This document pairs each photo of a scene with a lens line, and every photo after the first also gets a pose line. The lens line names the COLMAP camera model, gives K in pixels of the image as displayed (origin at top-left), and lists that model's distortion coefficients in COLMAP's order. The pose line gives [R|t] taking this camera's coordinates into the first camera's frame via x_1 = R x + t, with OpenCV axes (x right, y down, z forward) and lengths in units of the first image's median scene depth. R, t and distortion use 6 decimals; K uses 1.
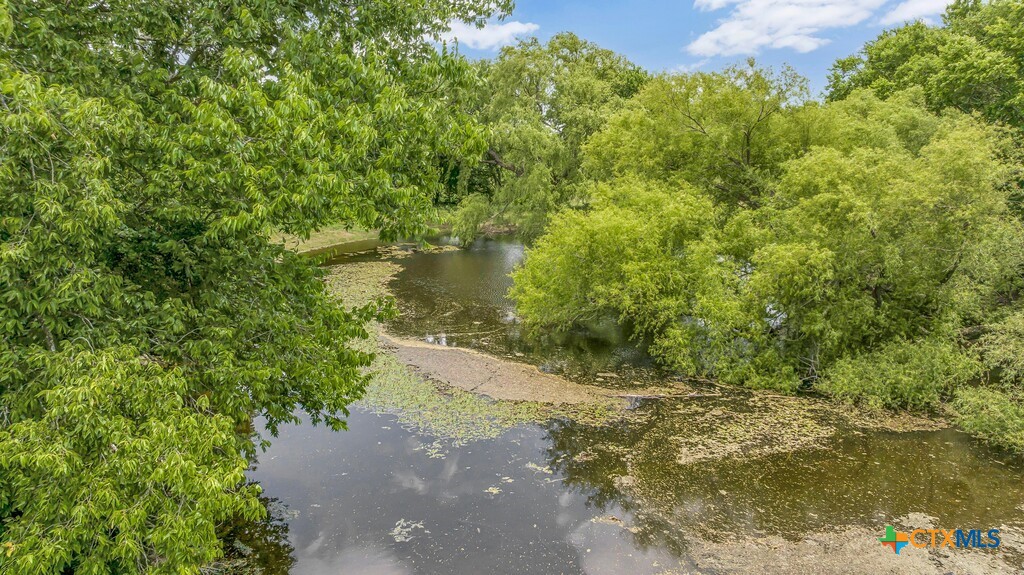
lens RADIAL K [[744.7, 0, 513.8], [0, 744.7, 259.6], [0, 0, 1]] dist [0.000995, -0.004233]
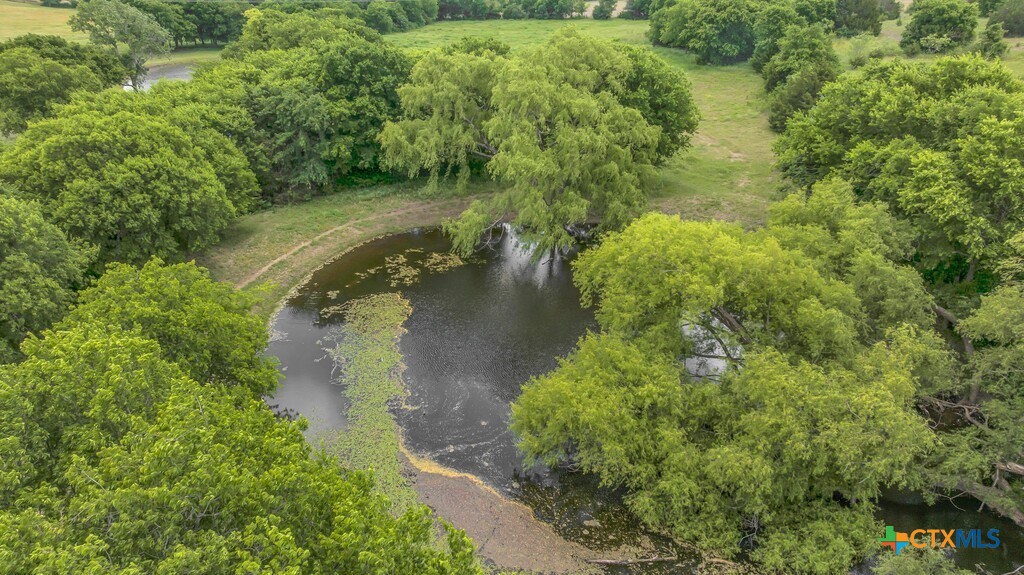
lens RADIAL K [[744.7, 0, 513.8], [0, 744.7, 259.6], [0, 0, 1]] dist [0.000995, -0.004233]
pose [[0.999979, -0.006496, 0.000218, 0.004207], [0.006260, 0.971491, 0.236994, -0.584390], [-0.001751, -0.236987, 0.971511, -0.101372]]
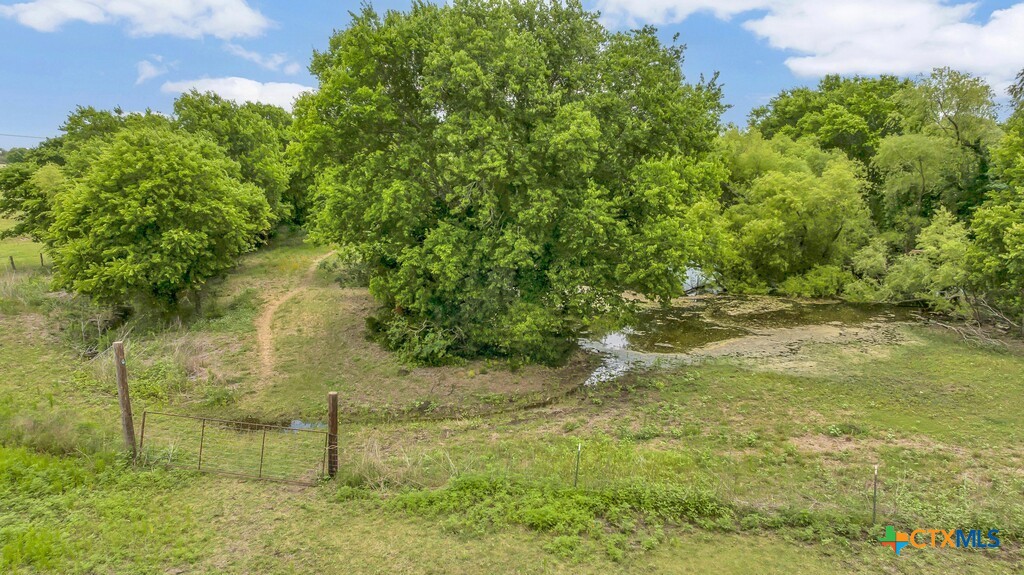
lens RADIAL K [[763.5, 0, 499.3], [0, 763.5, 259.1], [0, 0, 1]] dist [-0.004856, -0.002628]
pose [[0.990828, -0.021508, 0.133403, -0.578627], [0.025343, 0.999311, -0.027120, 0.115436], [-0.132728, 0.030252, 0.990691, -0.889075]]
